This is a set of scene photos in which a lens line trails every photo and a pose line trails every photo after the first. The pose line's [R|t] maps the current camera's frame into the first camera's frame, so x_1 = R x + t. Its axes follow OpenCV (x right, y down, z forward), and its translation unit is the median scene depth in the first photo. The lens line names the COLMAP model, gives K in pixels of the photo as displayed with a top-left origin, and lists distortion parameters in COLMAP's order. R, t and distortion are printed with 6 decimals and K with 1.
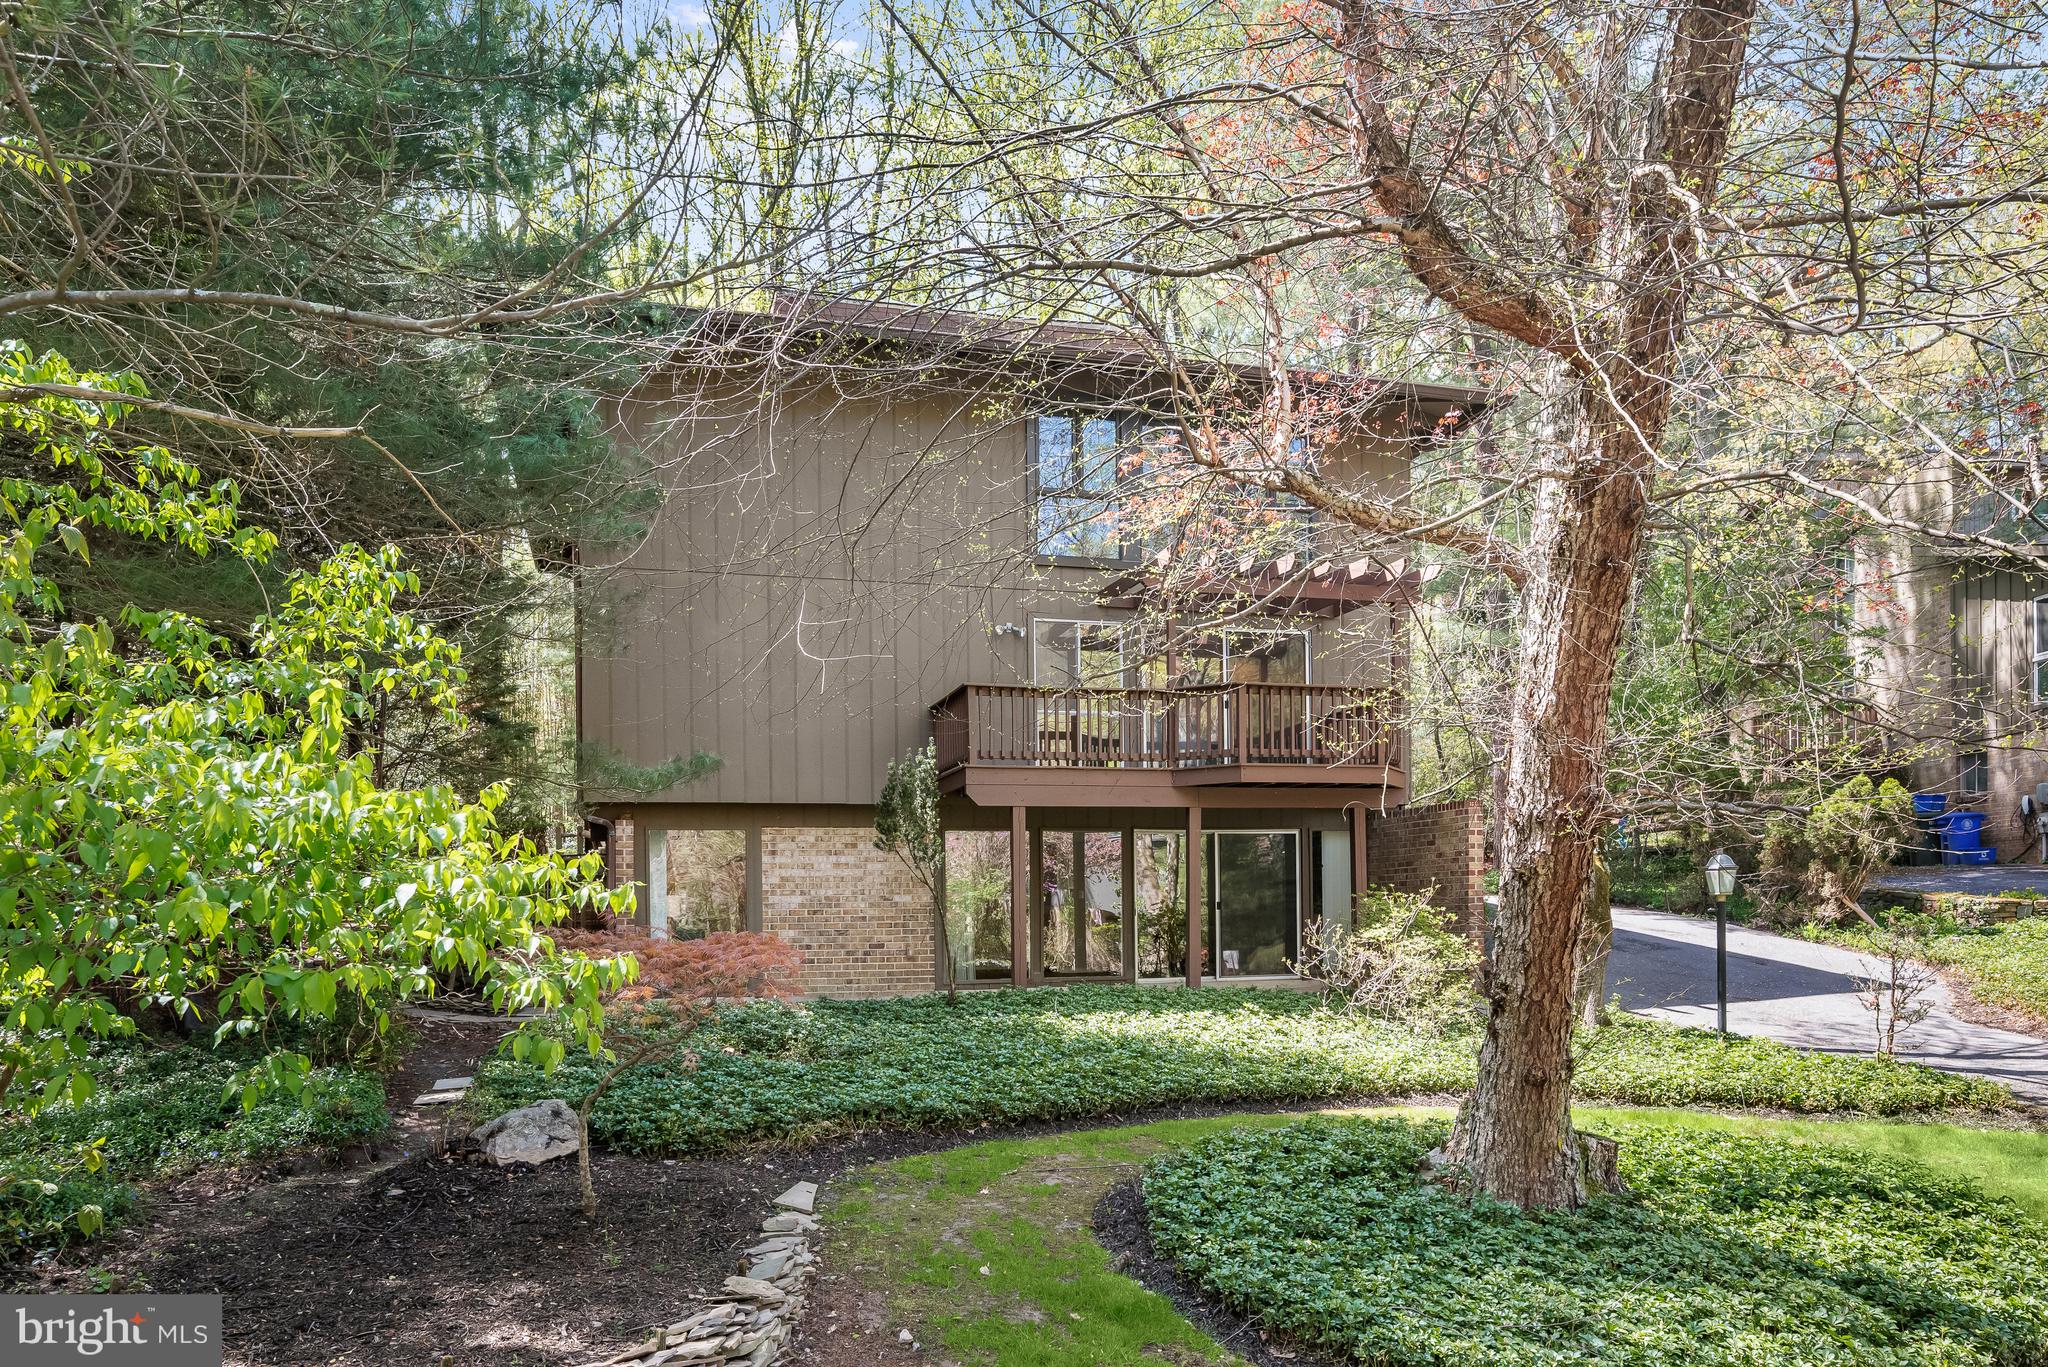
lens RADIAL K [[1359.4, 0, 1022.2], [0, 1359.4, 683.7], [0, 0, 1]] dist [-0.005608, 0.004174]
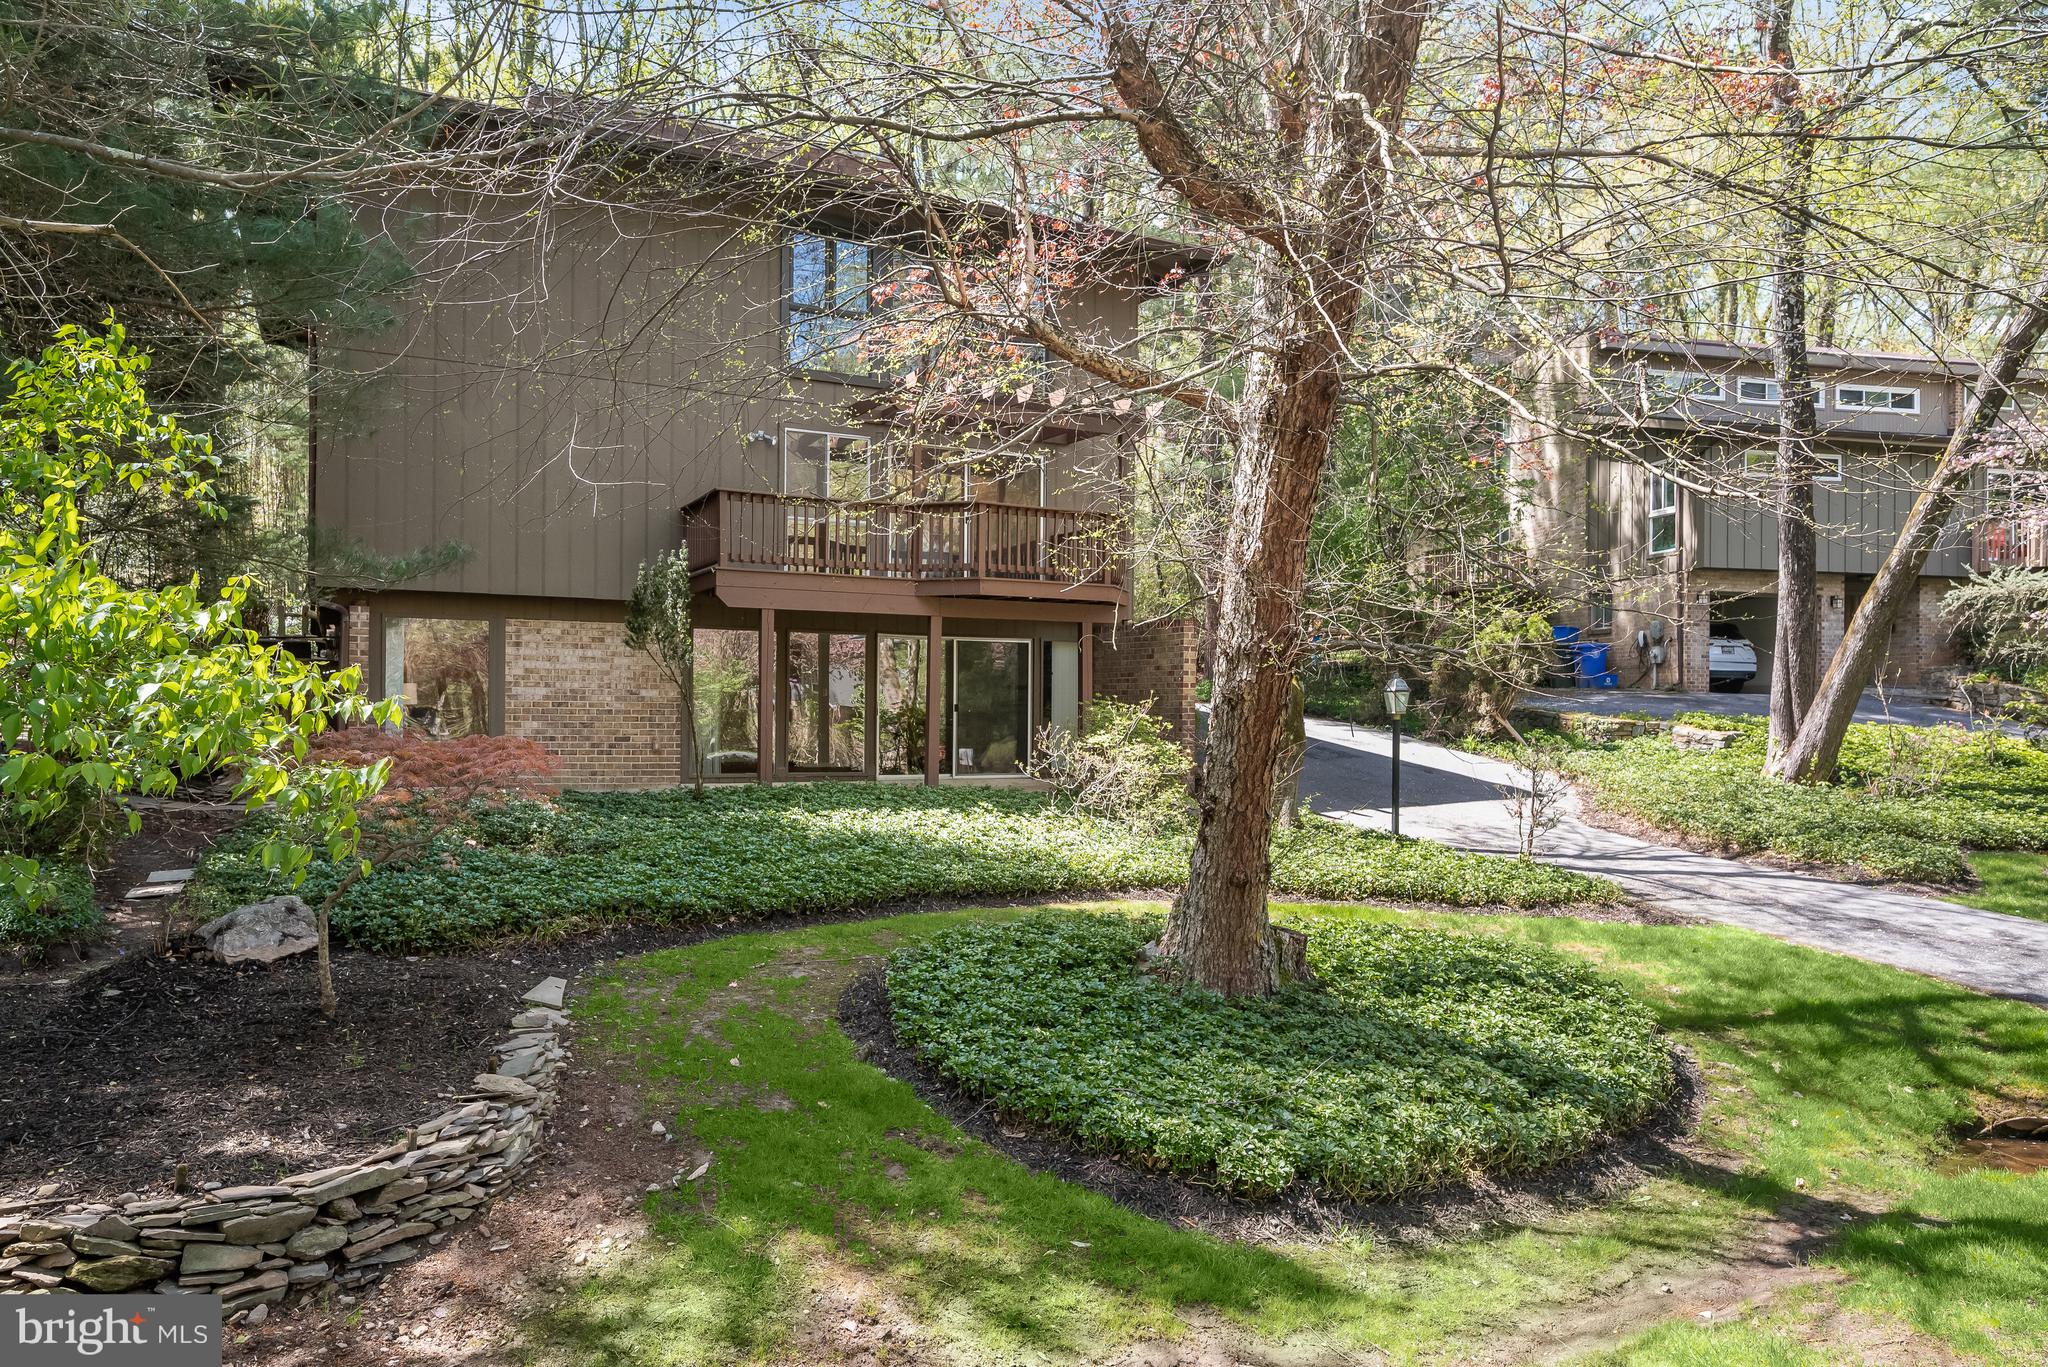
lens RADIAL K [[1019.1, 0, 1023.6], [0, 1019.1, 684.4], [0, 0, 1]] dist [-0.001347, -0.000071]
pose [[0.990962, 0.023847, 0.132006, 0.087143], [-0.022403, 0.999672, -0.012414, 0.147631], [-0.132259, 0.009345, 0.991171, 0.185912]]
